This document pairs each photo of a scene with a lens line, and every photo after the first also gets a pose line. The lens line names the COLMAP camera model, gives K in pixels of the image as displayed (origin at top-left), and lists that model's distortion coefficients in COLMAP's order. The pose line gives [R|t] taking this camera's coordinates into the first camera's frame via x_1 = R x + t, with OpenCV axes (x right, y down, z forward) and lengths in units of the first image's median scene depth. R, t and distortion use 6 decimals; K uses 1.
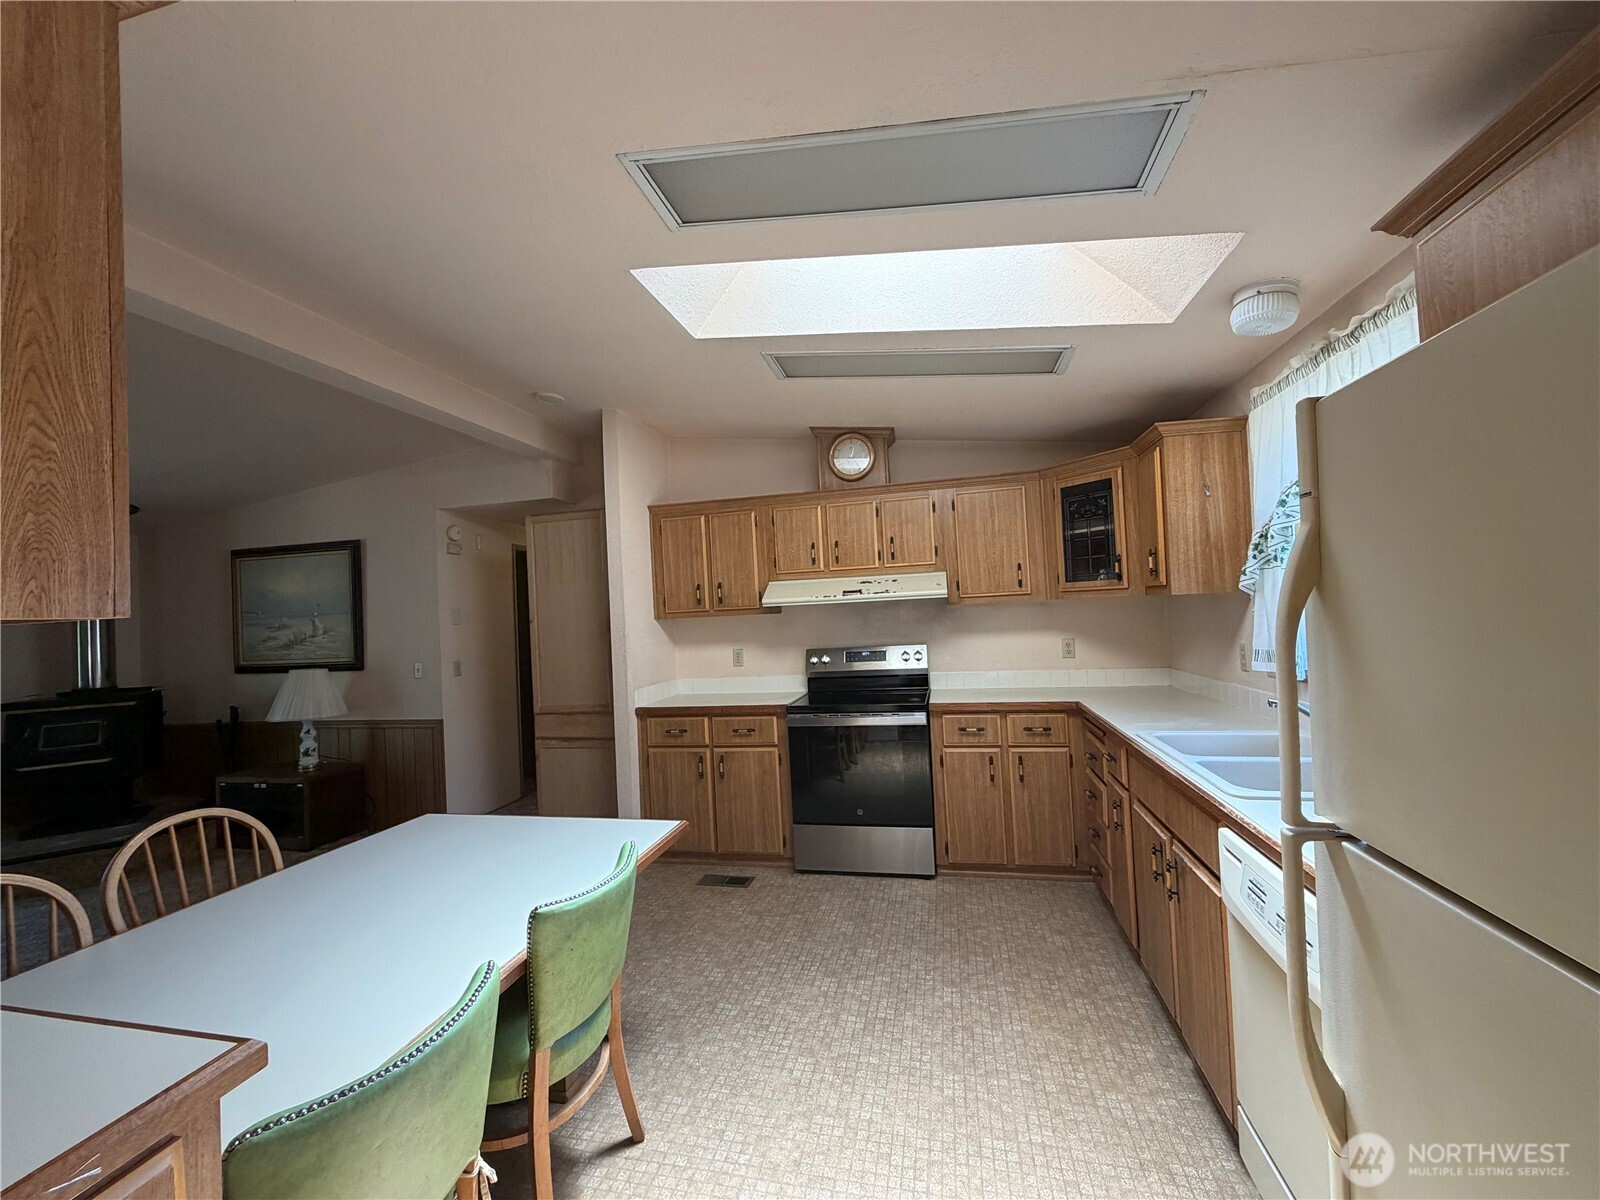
lens RADIAL K [[637.4, 0, 796.8], [0, 637.4, 601.5], [0, 0, 1]] dist [0.003023, -0.000305]
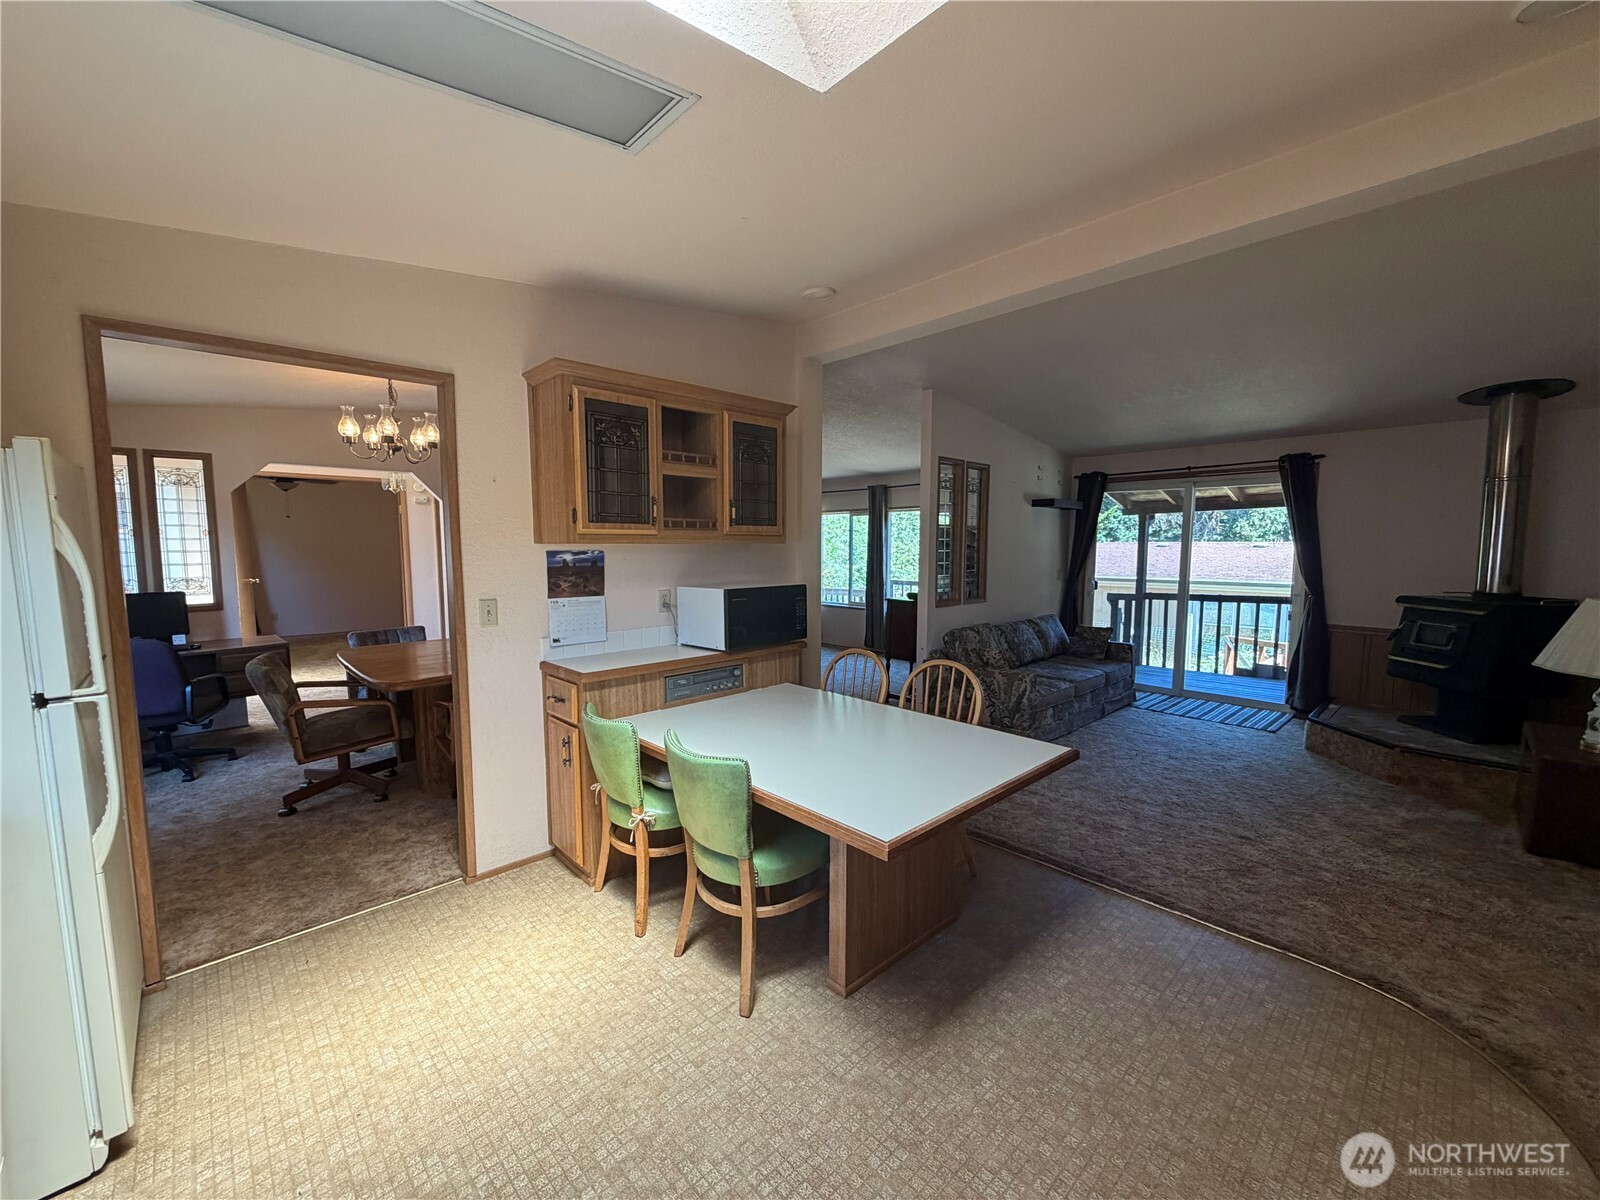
lens RADIAL K [[637.4, 0, 800.4], [0, 637.4, 598.9], [0, 0, 1]] dist [0.003023, -0.000305]
pose [[-0.545257, 0.117077, -0.830053, 0.242885], [0.042739, 0.992794, 0.111956, -0.003035], [0.837178, 0.025569, -0.546332, 0.742350]]
